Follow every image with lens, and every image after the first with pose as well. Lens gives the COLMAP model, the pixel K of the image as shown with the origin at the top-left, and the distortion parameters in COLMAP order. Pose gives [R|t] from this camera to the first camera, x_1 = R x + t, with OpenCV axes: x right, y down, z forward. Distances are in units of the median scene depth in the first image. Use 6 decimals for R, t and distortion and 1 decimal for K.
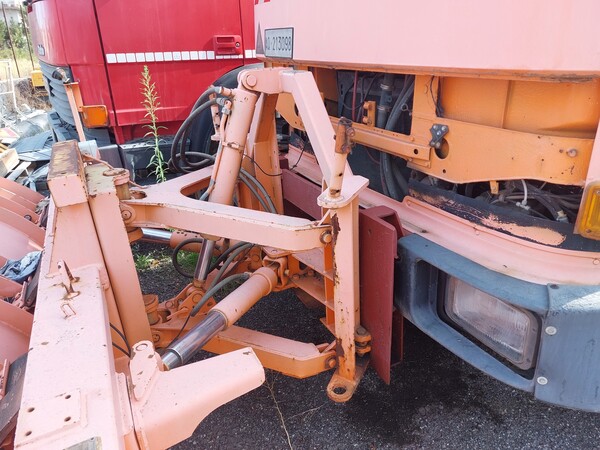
lens RADIAL K [[434.5, 0, 301.1], [0, 434.5, 227.1], [0, 0, 1]] dist [0.035864, -0.010074]
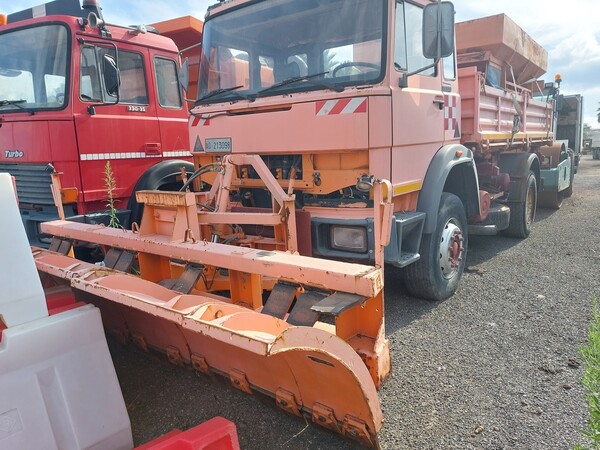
lens RADIAL K [[434.5, 0, 298.0], [0, 434.5, 225.3], [0, 0, 1]] dist [0.035864, -0.010074]
pose [[0.898042, -0.083891, 0.431836, -0.786365], [0.183721, 0.963464, -0.194896, 0.470305], [-0.399708, 0.254362, 0.880644, -0.973901]]
